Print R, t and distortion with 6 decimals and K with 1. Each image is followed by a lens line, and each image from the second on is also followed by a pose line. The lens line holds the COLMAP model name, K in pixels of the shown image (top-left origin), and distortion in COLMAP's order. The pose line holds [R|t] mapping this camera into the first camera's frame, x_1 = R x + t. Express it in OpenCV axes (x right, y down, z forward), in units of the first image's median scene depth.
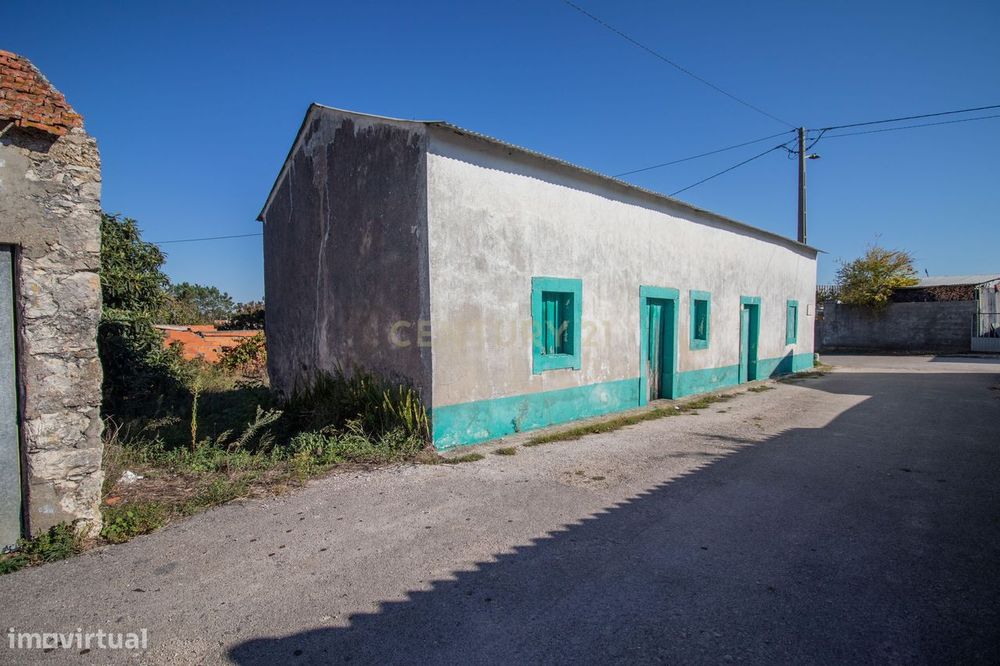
lens RADIAL K [[481.1, 0, 493.3], [0, 481.1, 332.3], [0, 0, 1]] dist [-0.005777, -0.007043]
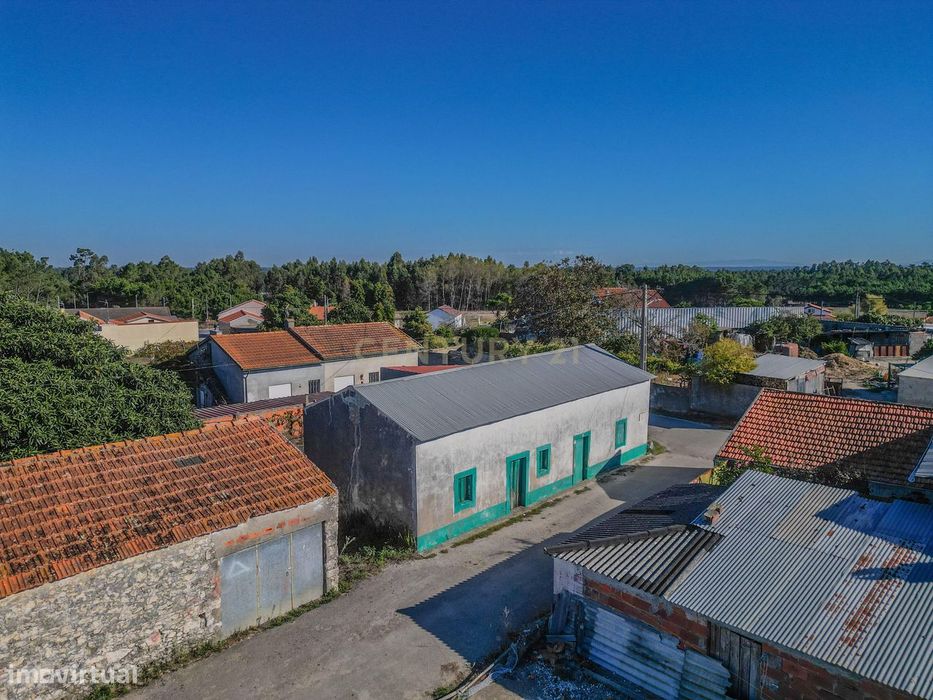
lens RADIAL K [[653.6, 0, 465.1], [0, 653.6, 334.6], [0, 0, 1]] dist [0.067721, -0.058059]
pose [[0.995146, -0.004889, 0.098288, -0.170246], [-0.002666, 0.997059, 0.076586, -0.987657], [-0.098373, -0.076476, 0.992207, -2.040428]]
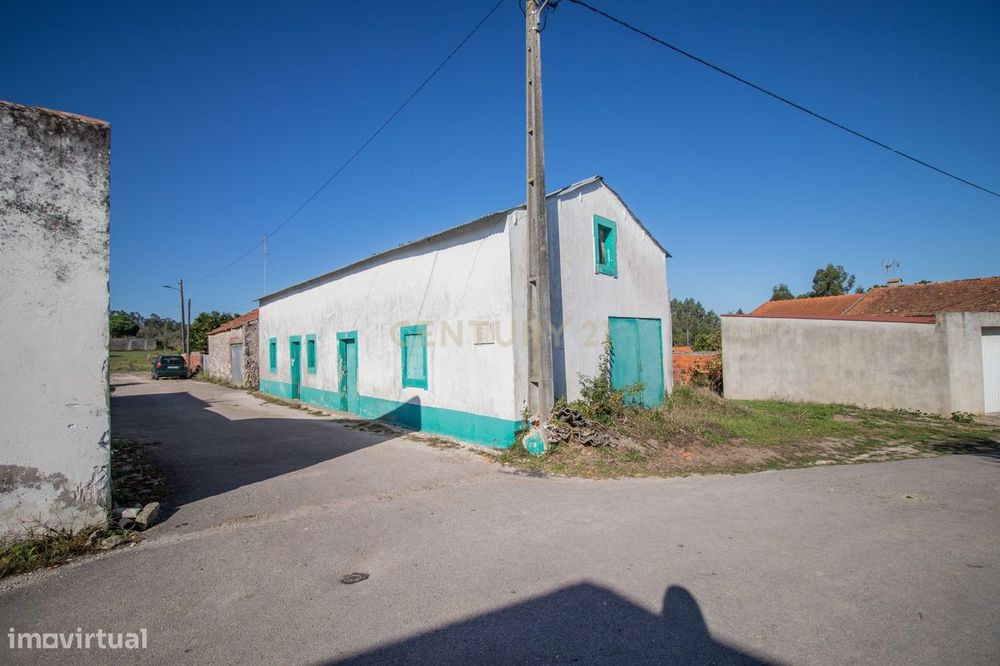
lens RADIAL K [[481.1, 0, 498.0], [0, 481.1, 331.8], [0, 0, 1]] dist [-0.005777, -0.007043]
pose [[-0.047610, -0.027791, -0.998479, 2.606535], [-0.001848, 0.999614, -0.027734, -0.074860], [0.998864, 0.000525, -0.047643, 2.283663]]
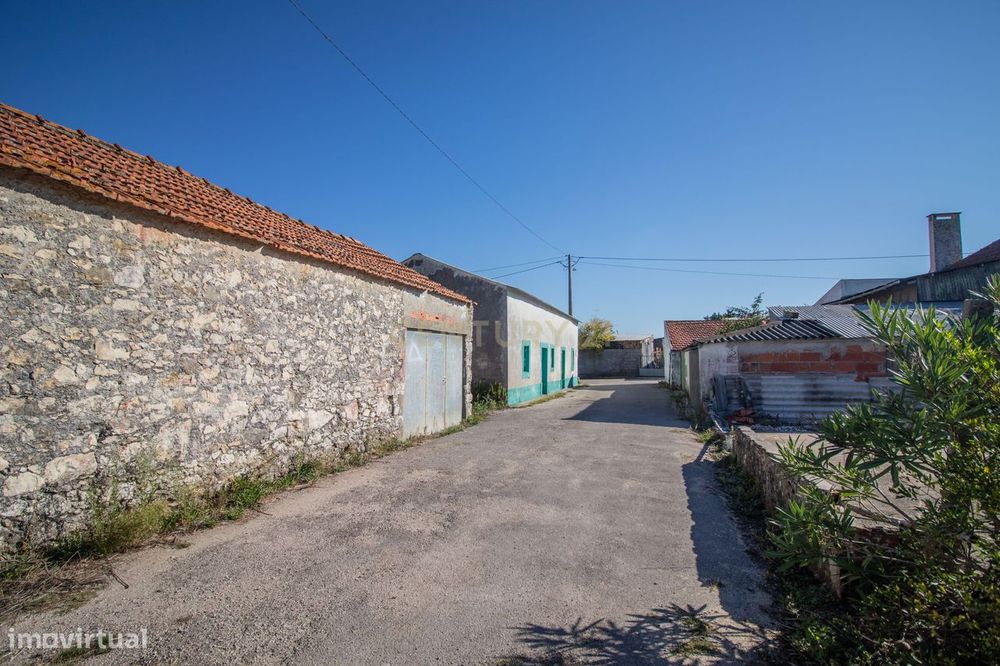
lens RADIAL K [[481.1, 0, 494.2], [0, 481.1, 331.9], [0, 0, 1]] dist [-0.005777, -0.007043]
pose [[0.868954, 0.033520, 0.493756, -1.190283], [0.006741, 0.996809, -0.079535, 0.037412], [-0.494847, 0.072440, 0.865956, -1.020729]]
